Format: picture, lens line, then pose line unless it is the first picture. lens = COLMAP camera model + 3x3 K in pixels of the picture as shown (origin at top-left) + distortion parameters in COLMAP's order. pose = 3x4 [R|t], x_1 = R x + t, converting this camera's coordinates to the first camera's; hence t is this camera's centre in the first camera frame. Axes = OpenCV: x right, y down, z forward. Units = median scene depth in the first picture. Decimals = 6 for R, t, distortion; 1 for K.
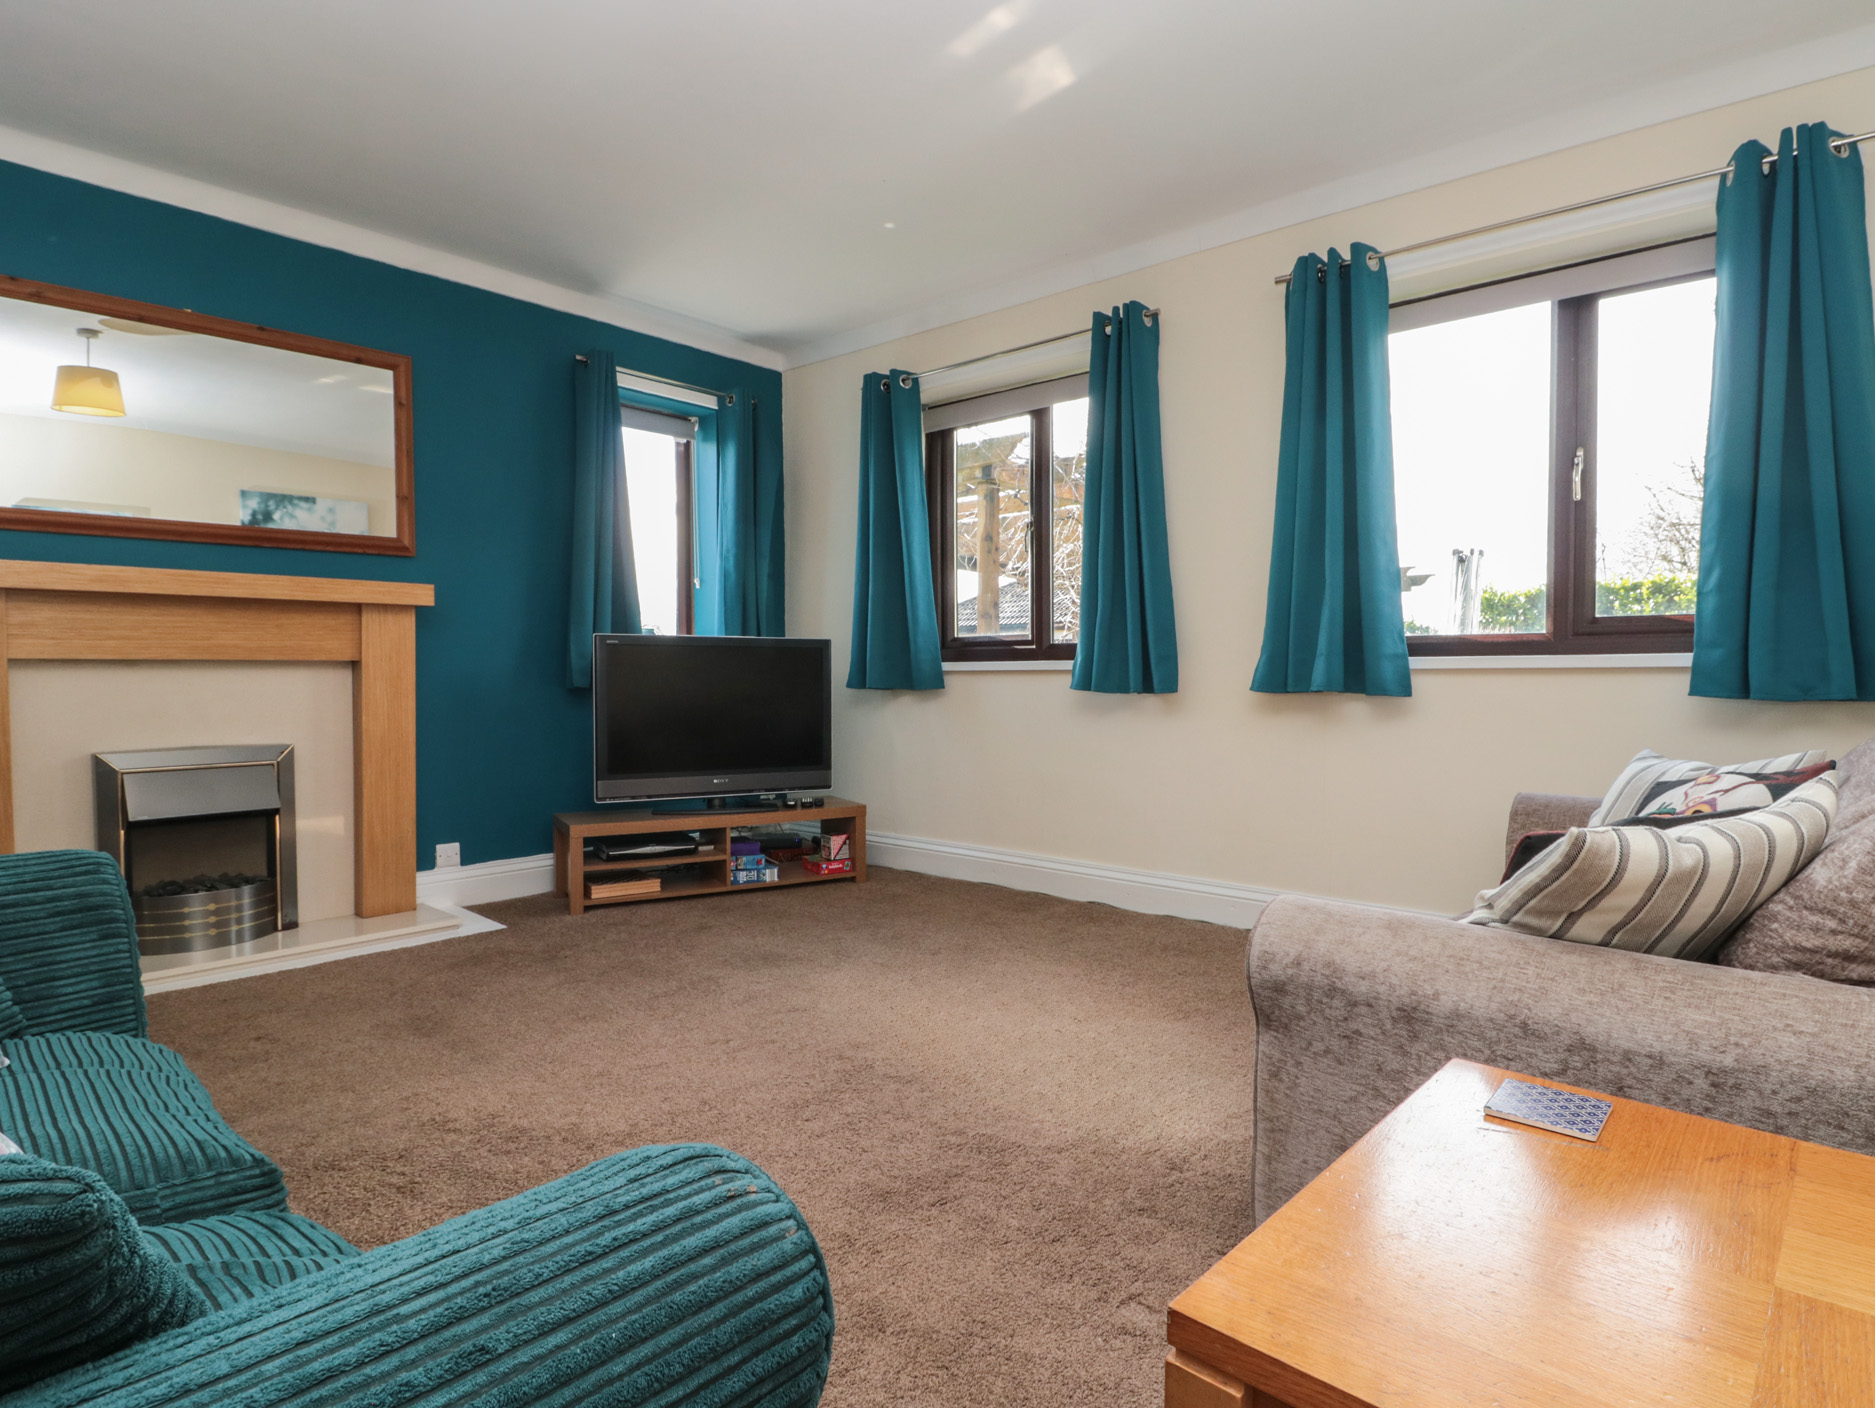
lens RADIAL K [[979.5, 0, 950.9], [0, 979.5, 702.5], [0, 0, 1]] dist [-0.002059, -0.001202]
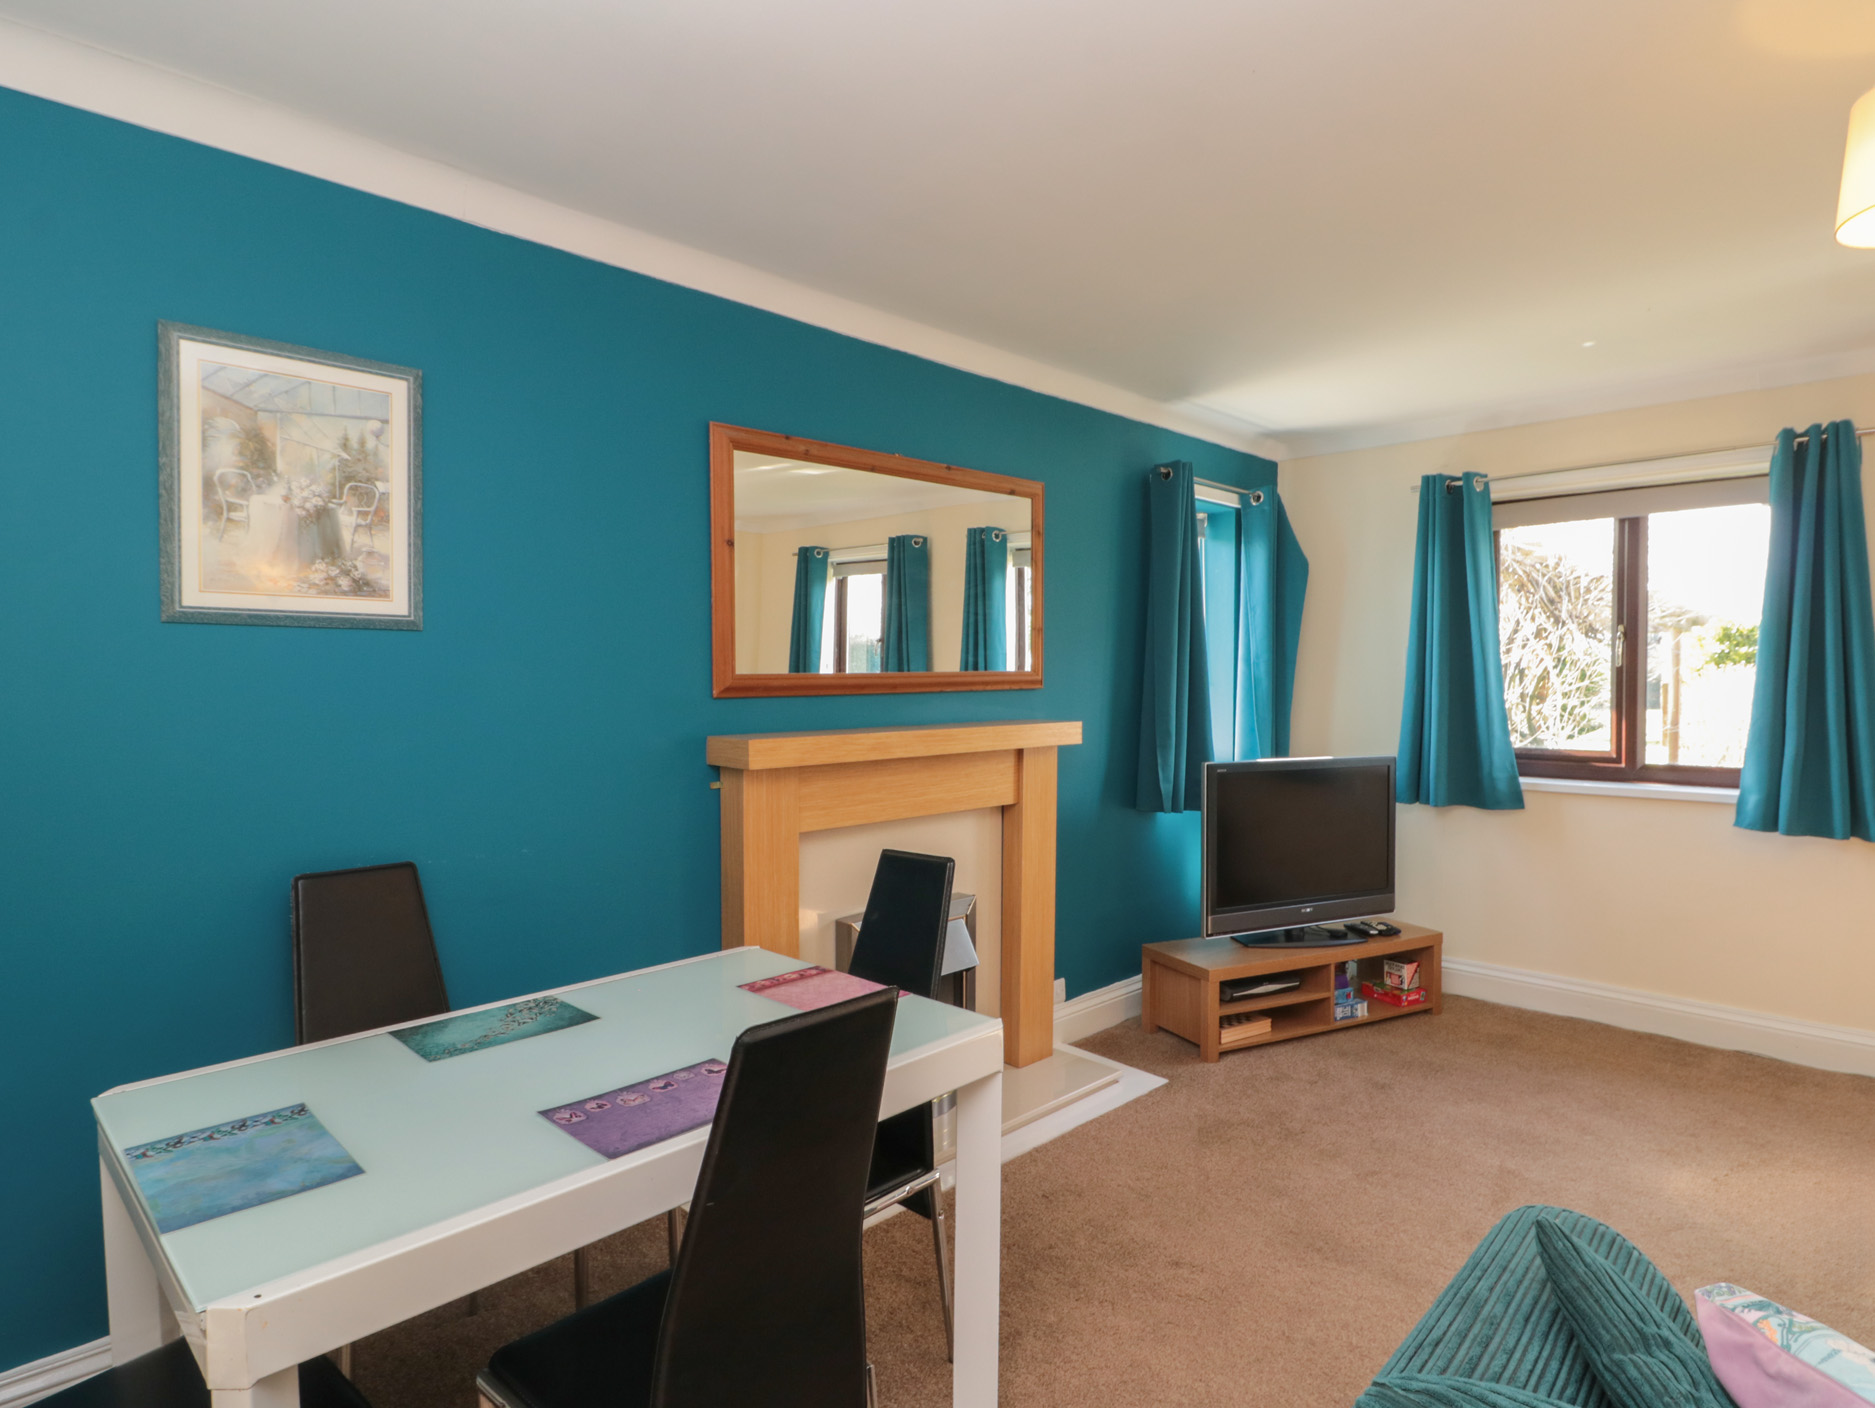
lens RADIAL K [[979.5, 0, 924.1], [0, 979.5, 701.5], [0, 0, 1]] dist [-0.002059, -0.001202]
pose [[0.998210, 0.001666, -0.059789, -0.602166], [-0.001501, 0.999995, 0.002806, -0.137609], [0.059793, -0.002711, 0.998207, 0.024608]]
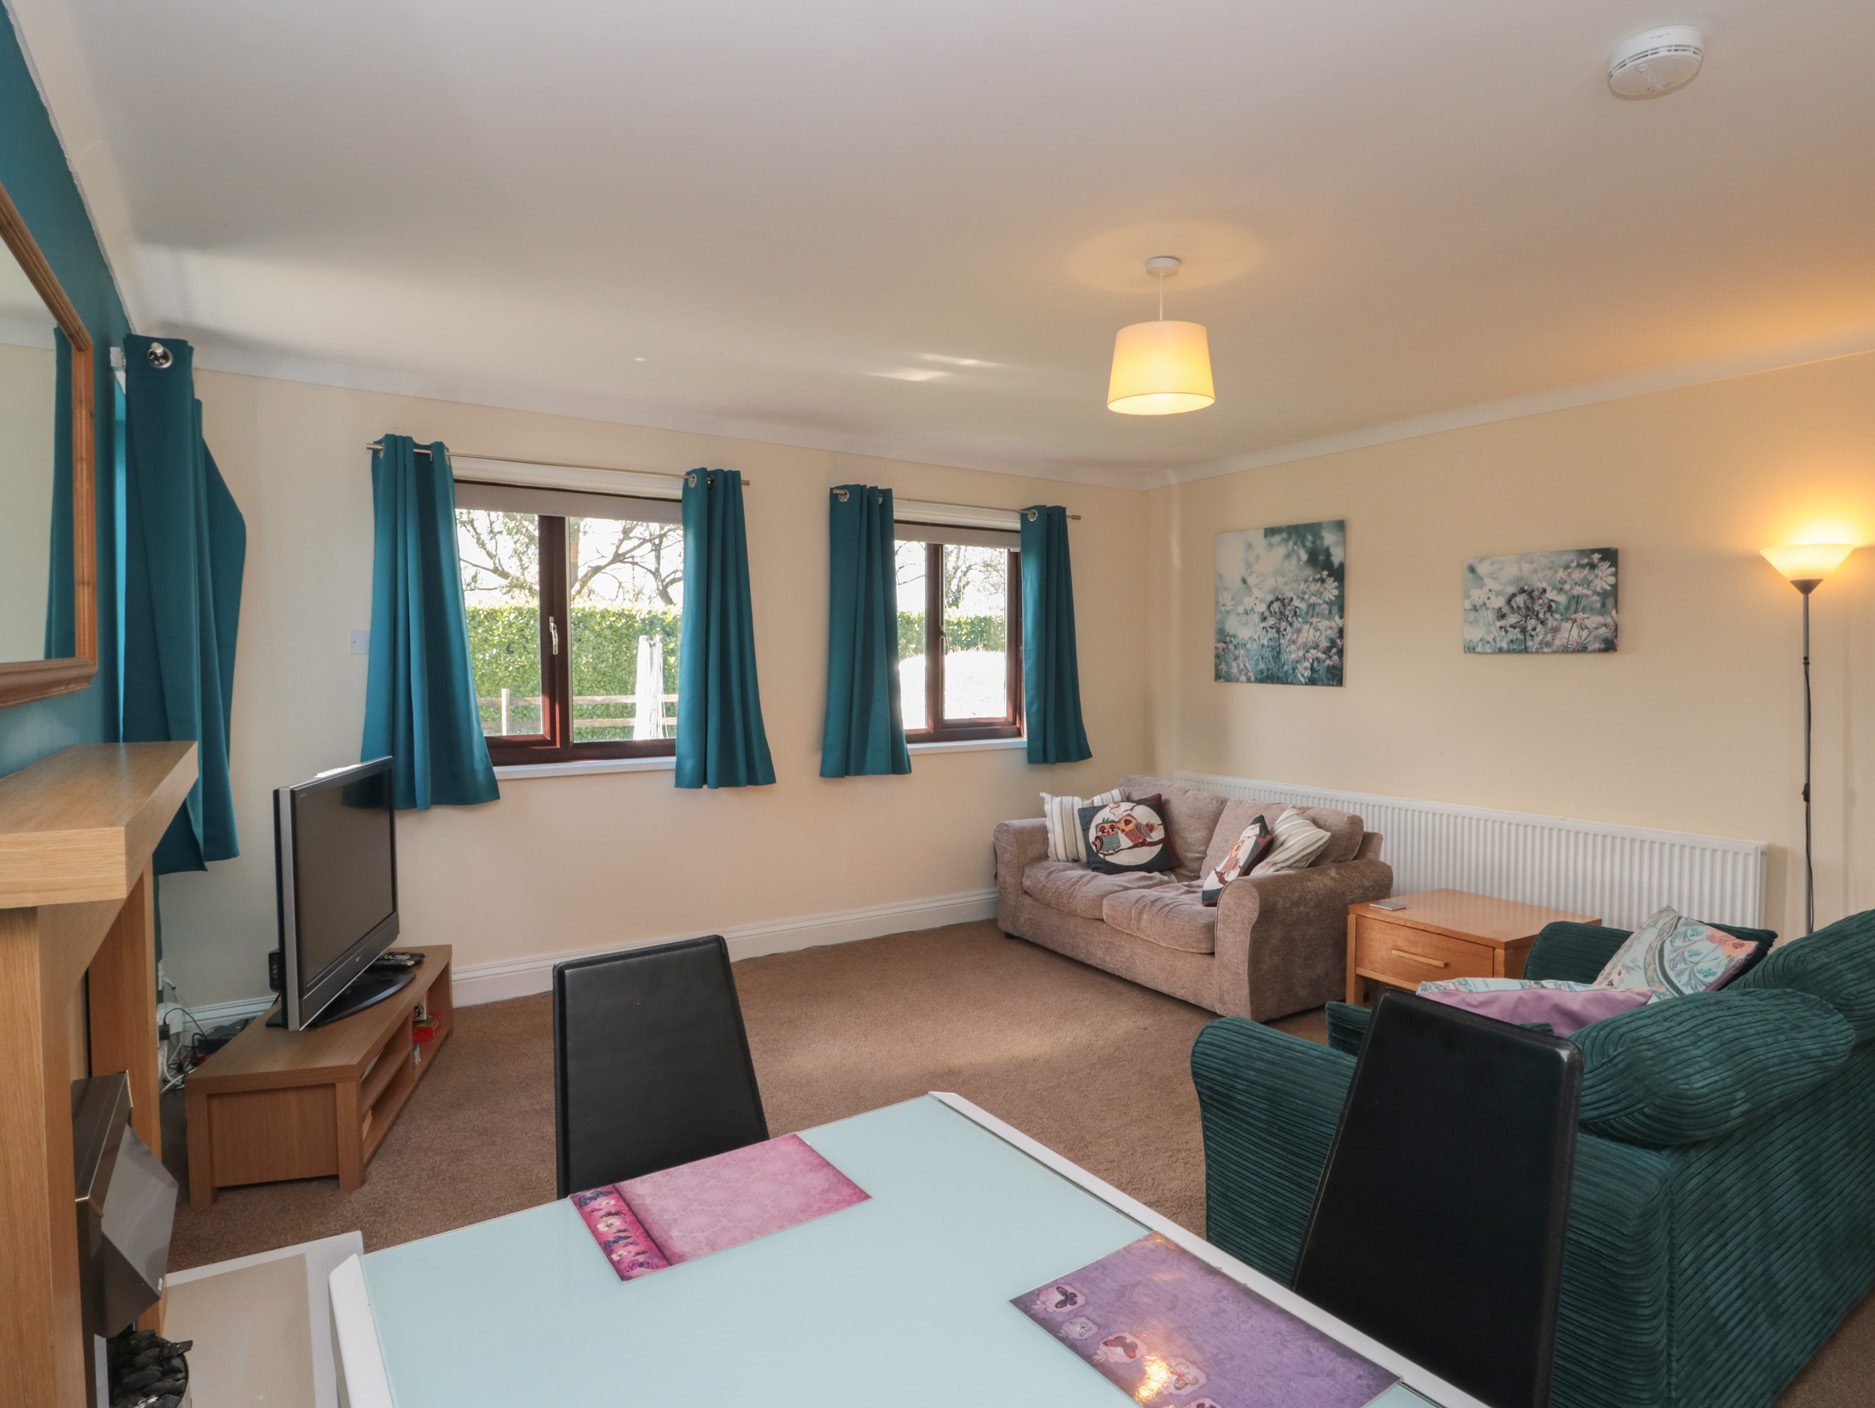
lens RADIAL K [[1058.1, 0, 938.0], [0, 1058.1, 700.8], [0, 0, 1]] dist [-0.004696, -0.003574]
pose [[0.289429, -0.041170, 0.956314, -0.978217], [0.023252, 0.999082, 0.035975, -0.154651], [-0.956917, 0.011824, 0.290121, 0.362789]]
